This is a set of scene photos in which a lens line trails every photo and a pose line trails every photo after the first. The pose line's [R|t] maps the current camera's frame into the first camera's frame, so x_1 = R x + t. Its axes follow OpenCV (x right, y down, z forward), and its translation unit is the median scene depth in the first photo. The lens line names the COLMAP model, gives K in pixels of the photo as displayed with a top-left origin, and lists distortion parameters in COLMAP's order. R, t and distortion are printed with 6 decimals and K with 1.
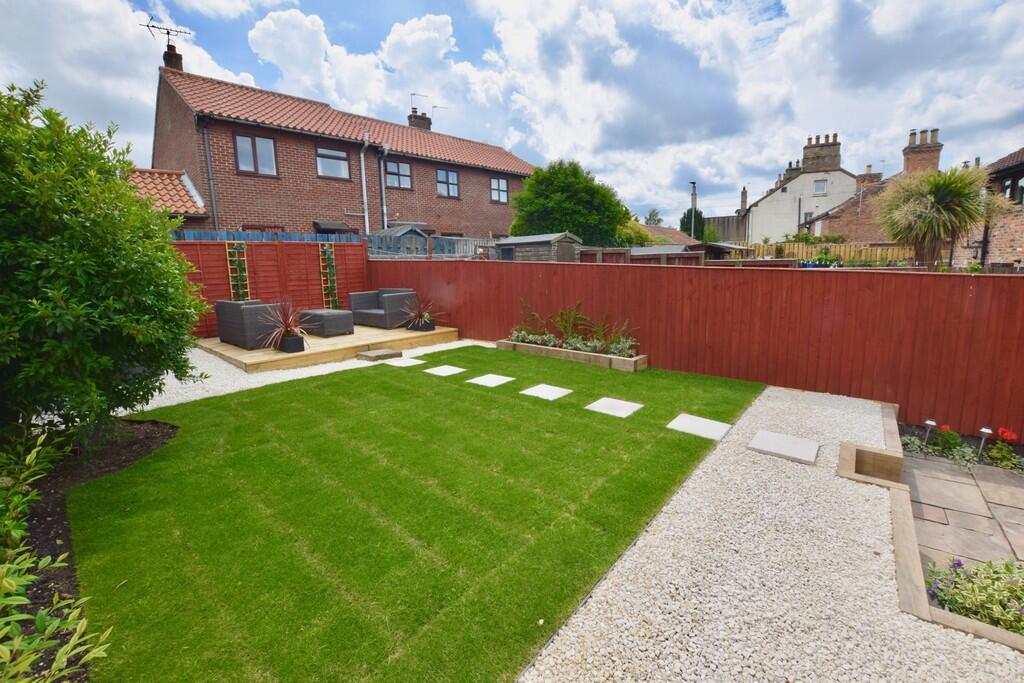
lens RADIAL K [[454.5, 0, 512.6], [0, 454.5, 322.8], [0, 0, 1]] dist [-0.000120, -0.000029]
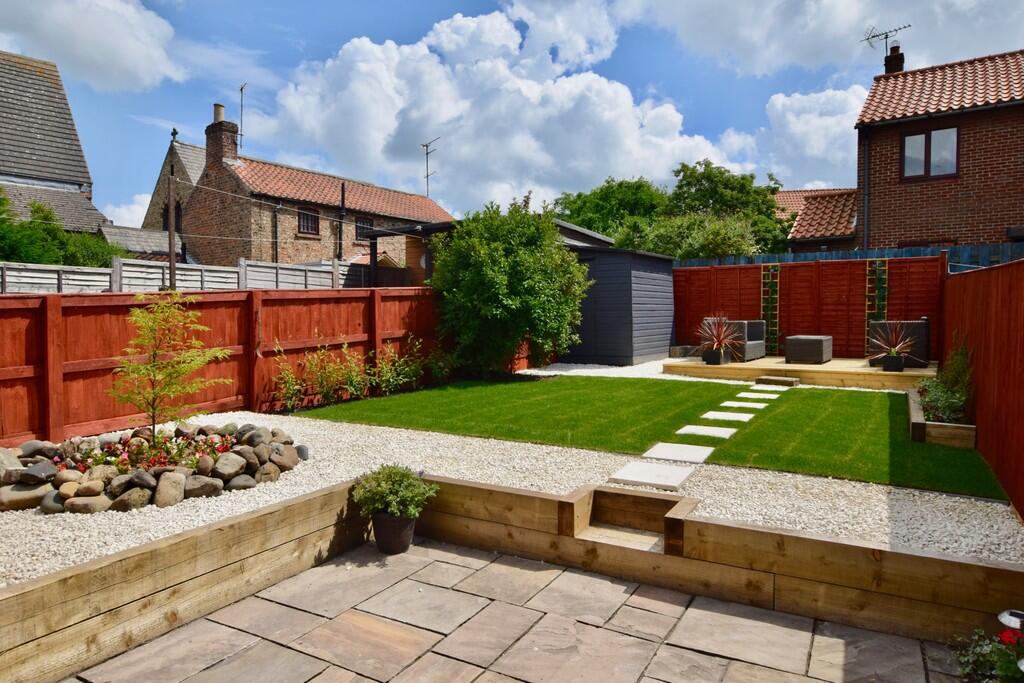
lens RADIAL K [[615.4, 0, 512.0], [0, 615.4, 341.5], [0, 0, 1]] dist [0.000420, 0.000154]
pose [[0.181932, 0.075196, -0.980432, 0.565103], [-0.129687, 0.990197, 0.051879, -0.003207], [0.974721, 0.117711, 0.189901, 0.170915]]
